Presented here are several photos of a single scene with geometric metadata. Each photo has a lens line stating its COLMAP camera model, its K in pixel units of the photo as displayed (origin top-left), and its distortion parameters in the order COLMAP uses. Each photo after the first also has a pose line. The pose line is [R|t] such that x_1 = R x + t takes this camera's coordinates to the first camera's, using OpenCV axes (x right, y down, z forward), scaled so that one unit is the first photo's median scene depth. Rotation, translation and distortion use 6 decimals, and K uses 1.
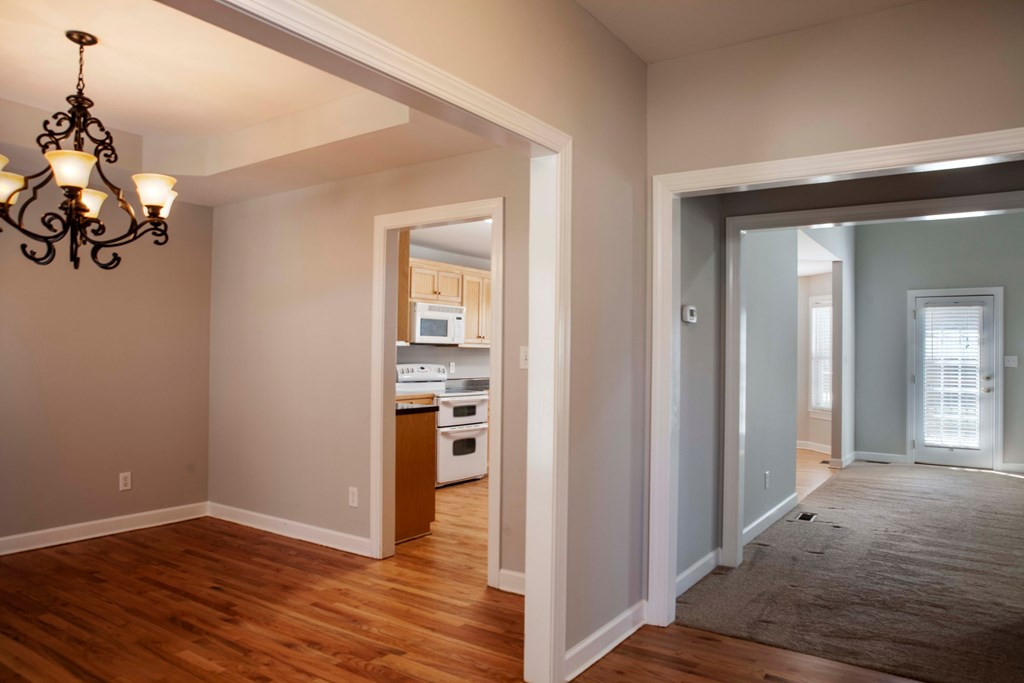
lens RADIAL K [[731.5, 0, 512.0], [0, 731.5, 341.5], [0, 0, 1]] dist [-0.106443, 0.092855]
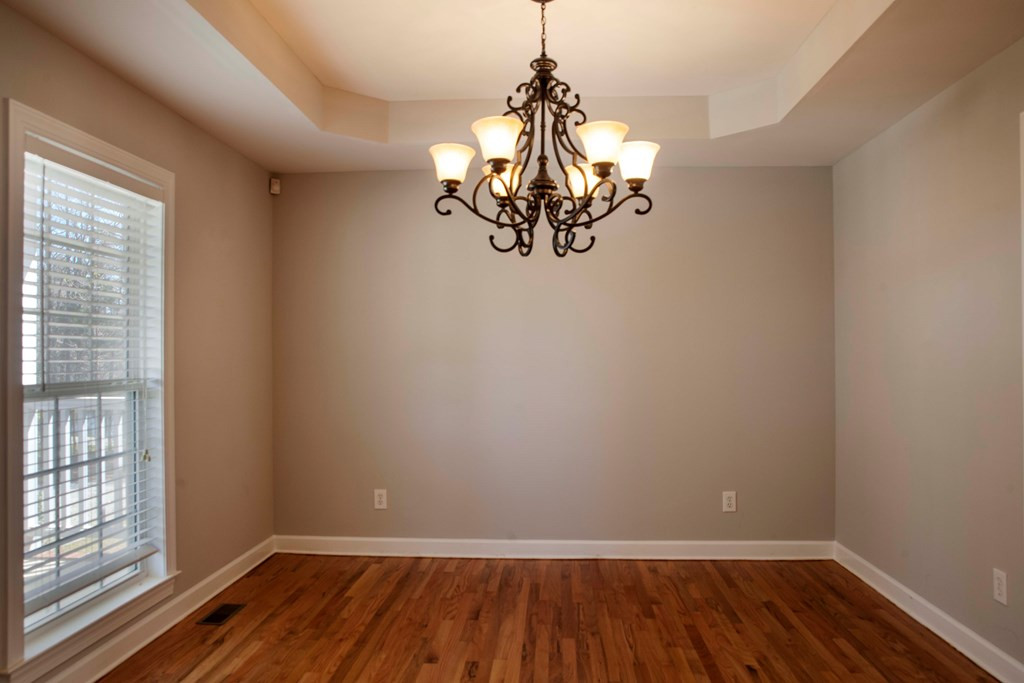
lens RADIAL K [[731.5, 0, 512.0], [0, 731.5, 341.5], [0, 0, 1]] dist [-0.106443, 0.092855]
pose [[0.511167, -0.027598, -0.859038, 0.078374], [0.025390, 0.999533, -0.017004, 0.009860], [0.859106, -0.013119, 0.511629, 0.319961]]
